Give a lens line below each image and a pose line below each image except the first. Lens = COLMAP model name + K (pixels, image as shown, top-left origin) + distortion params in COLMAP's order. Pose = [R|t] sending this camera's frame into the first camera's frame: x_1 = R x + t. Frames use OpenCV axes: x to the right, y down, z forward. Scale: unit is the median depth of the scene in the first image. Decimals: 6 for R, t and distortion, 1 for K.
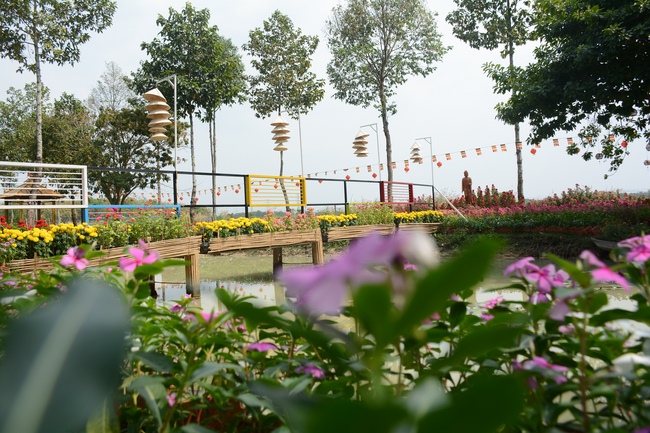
lens RADIAL K [[513.5, 0, 324.8], [0, 513.5, 217.2], [0, 0, 1]] dist [-0.120258, 0.012673]
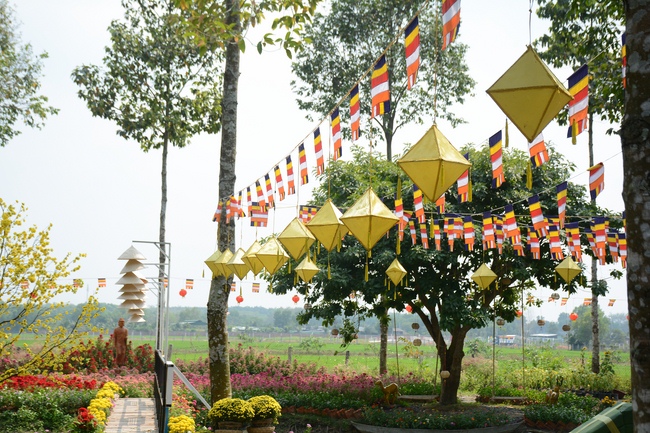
lens RADIAL K [[1194.9, 0, 326.0], [0, 1194.9, 212.0], [0, 0, 1]] dist [0.395846, 0.000000]
pose [[0.686980, 0.132816, 0.714436, -0.975733], [-0.055730, 0.989889, -0.130436, -0.041929], [-0.724537, 0.049791, 0.687436, -0.502648]]
